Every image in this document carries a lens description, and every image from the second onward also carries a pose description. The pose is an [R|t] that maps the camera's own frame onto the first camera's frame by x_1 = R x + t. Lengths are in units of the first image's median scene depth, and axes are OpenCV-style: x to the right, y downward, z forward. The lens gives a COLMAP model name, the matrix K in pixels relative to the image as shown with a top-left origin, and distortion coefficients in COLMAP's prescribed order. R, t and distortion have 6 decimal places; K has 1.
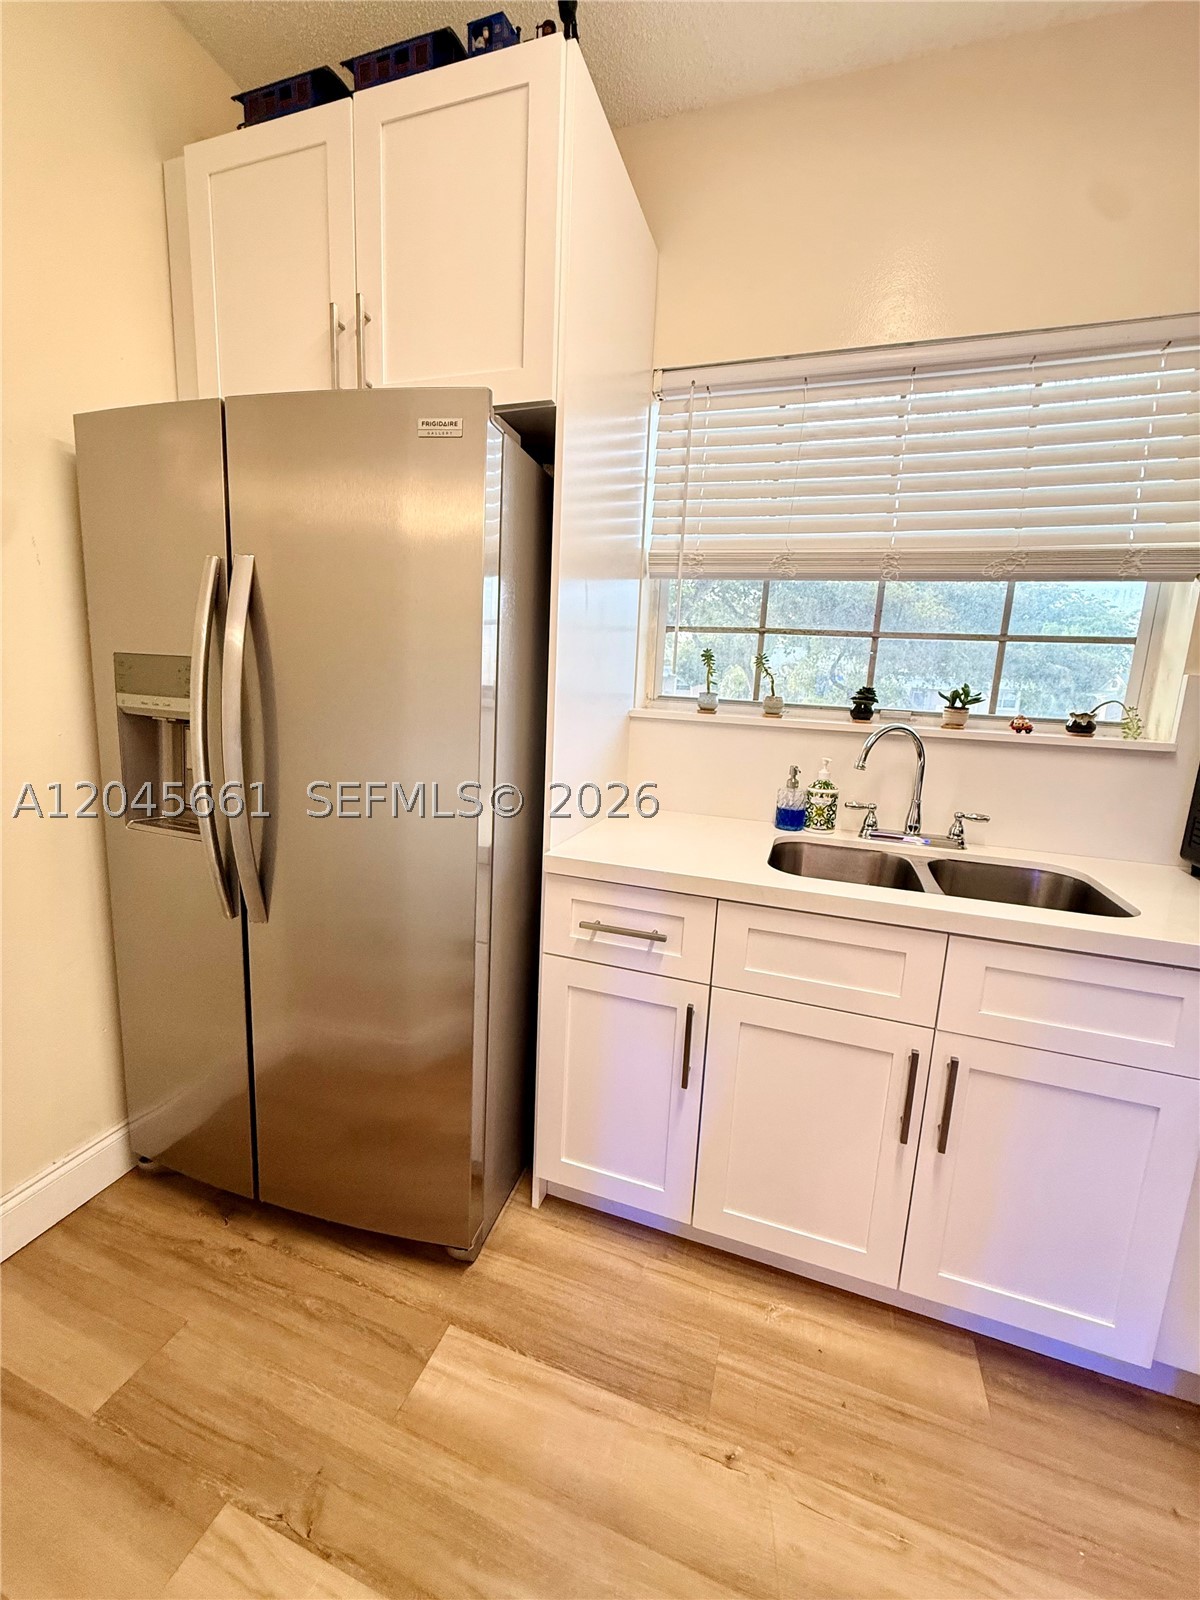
lens RADIAL K [[646.9, 0, 599.9], [0, 646.9, 793.6], [0, 0, 1]] dist [-0.003670, 0.000576]
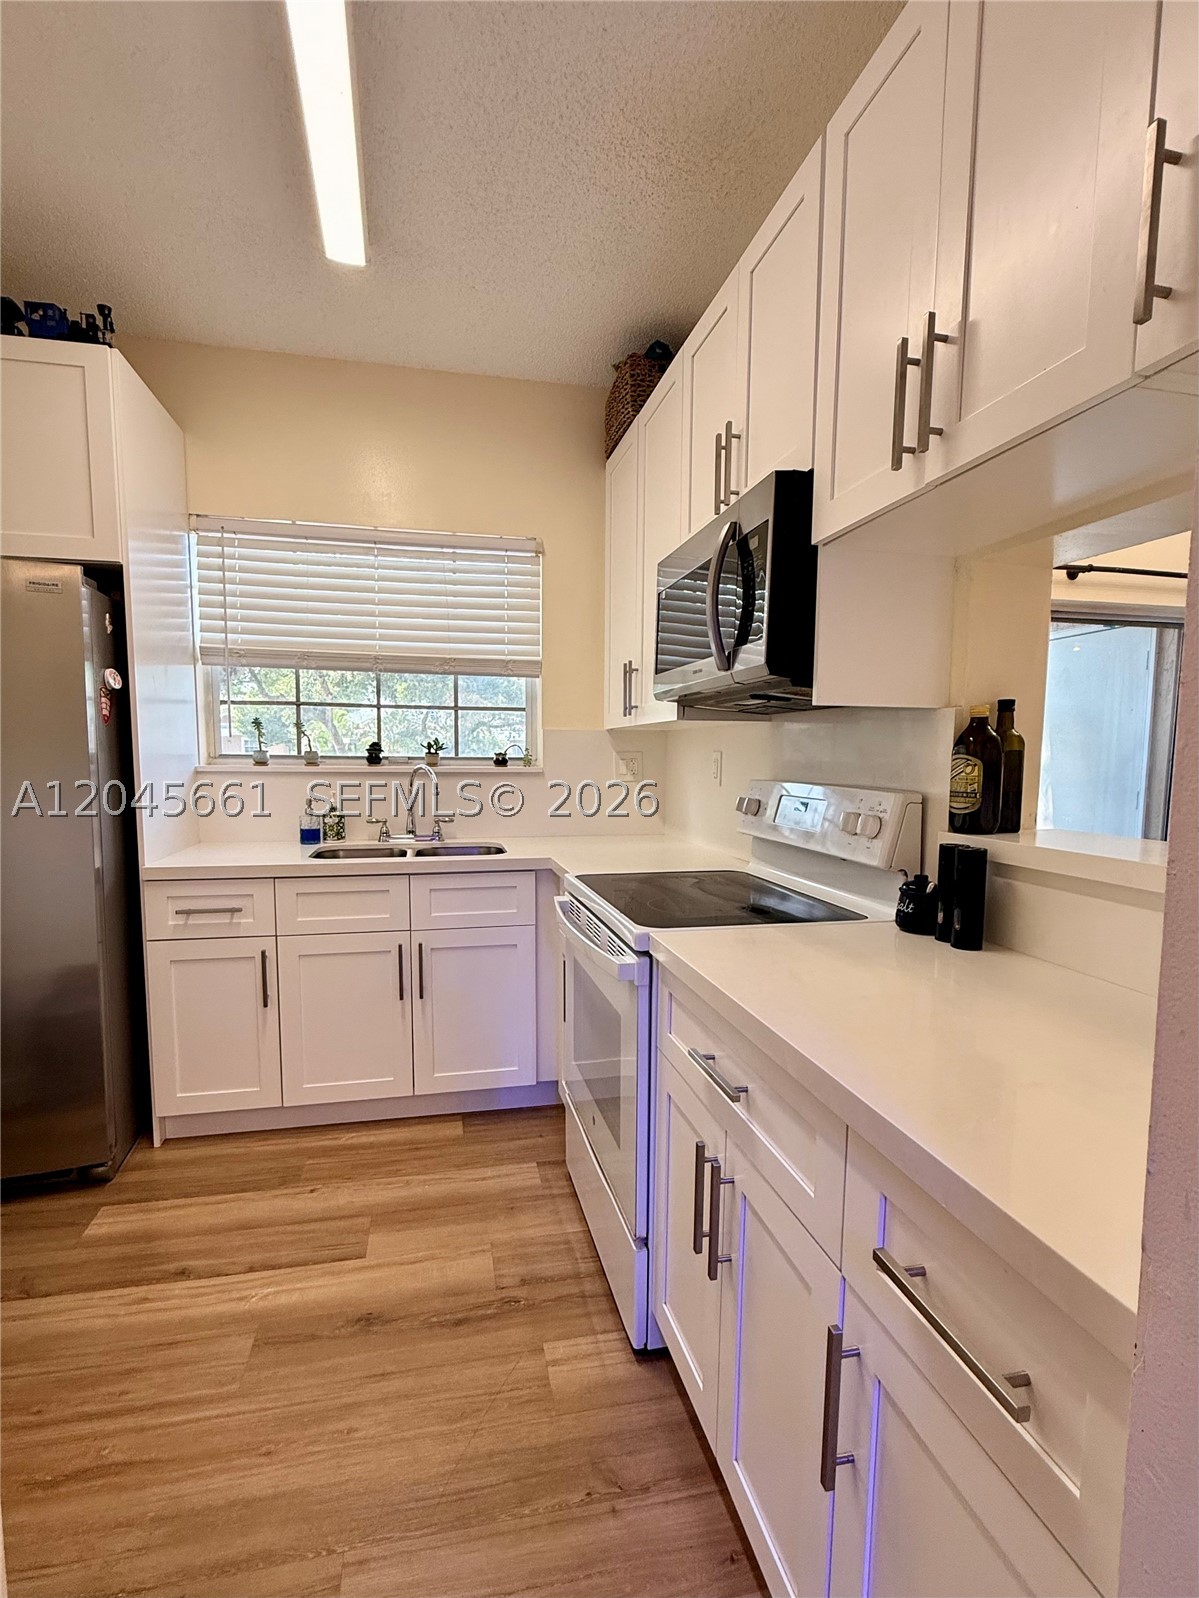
lens RADIAL K [[754.7, 0, 596.7], [0, 754.7, 825.6], [0, 0, 1]] dist [-0.004253, 0.001574]
pose [[0.850672, -0.091140, 0.517736, -0.086686], [0.117525, 0.992901, -0.018315, 0.153840], [-0.512391, 0.076427, 0.855344, -0.952905]]
